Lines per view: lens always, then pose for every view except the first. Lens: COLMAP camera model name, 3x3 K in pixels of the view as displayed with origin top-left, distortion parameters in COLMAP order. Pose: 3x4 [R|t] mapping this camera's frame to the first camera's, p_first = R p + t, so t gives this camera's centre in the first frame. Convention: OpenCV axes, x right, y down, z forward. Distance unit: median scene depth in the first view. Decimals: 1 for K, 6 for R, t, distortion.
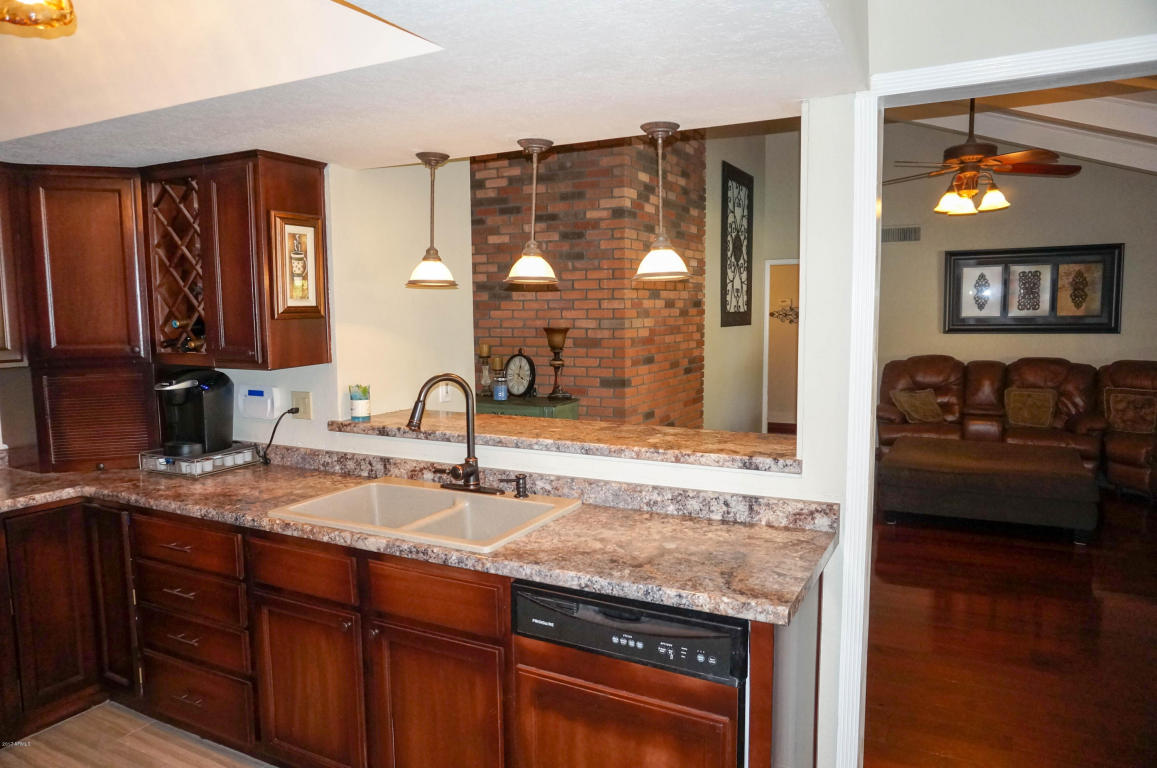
lens RADIAL K [[768.9, 0, 578.5], [0, 768.9, 390.5], [0, 0, 1]] dist [-0.044535, 0.032131]
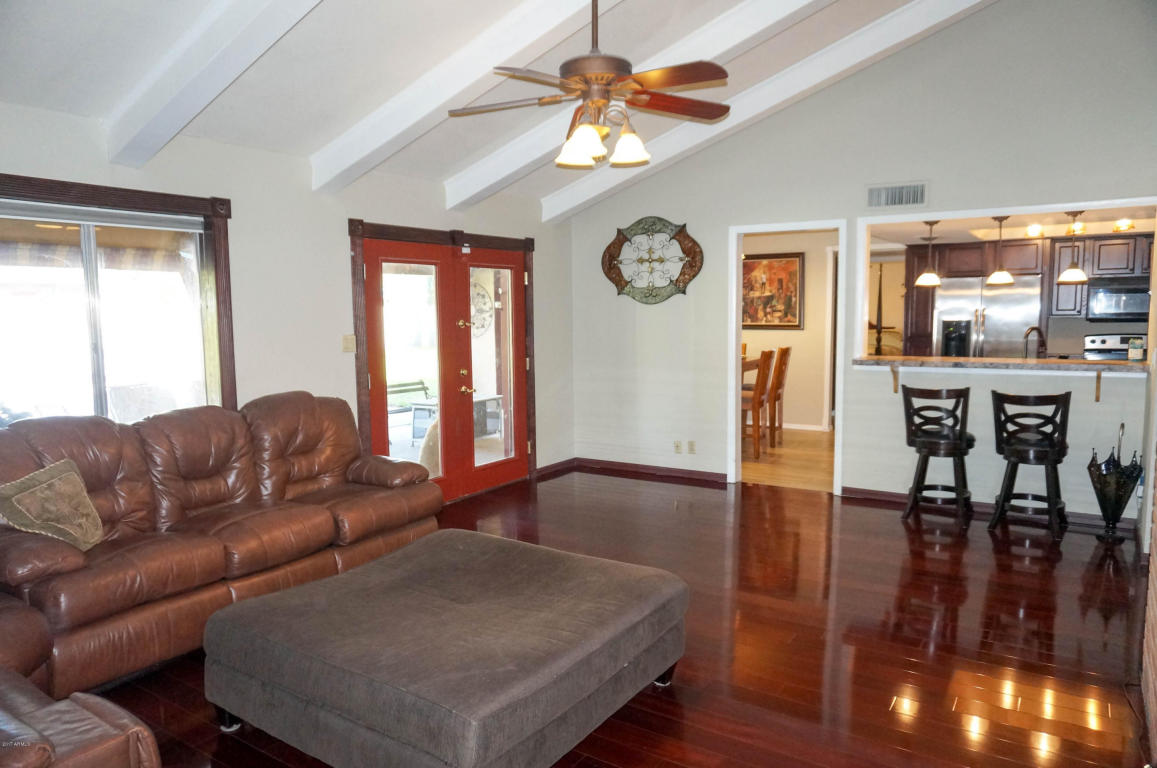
lens RADIAL K [[772.7, 0, 579.1], [0, 772.7, 388.1], [0, 0, 1]] dist [-0.039804, 0.029458]
pose [[-0.995534, 0.013592, 0.093417, 0.488369], [0.032425, 0.978607, 0.203168, -0.177009], [-0.088657, 0.205289, -0.974677, 1.738869]]
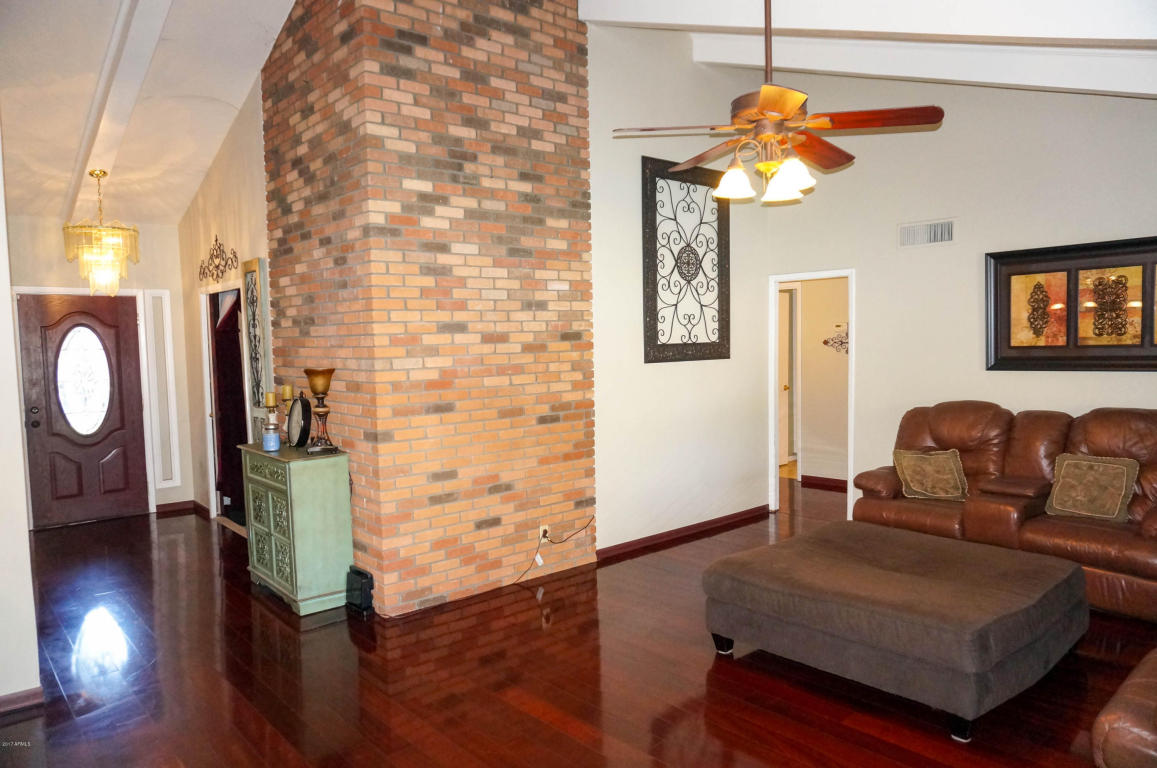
lens RADIAL K [[768.9, 0, 578.5], [0, 768.9, 390.5], [0, 0, 1]] dist [-0.044535, 0.032131]
pose [[0.933774, 0.011078, -0.357693, 0.609133], [-0.022618, 0.999349, -0.028096, -0.045437], [0.357149, 0.034326, 0.933417, 0.344304]]
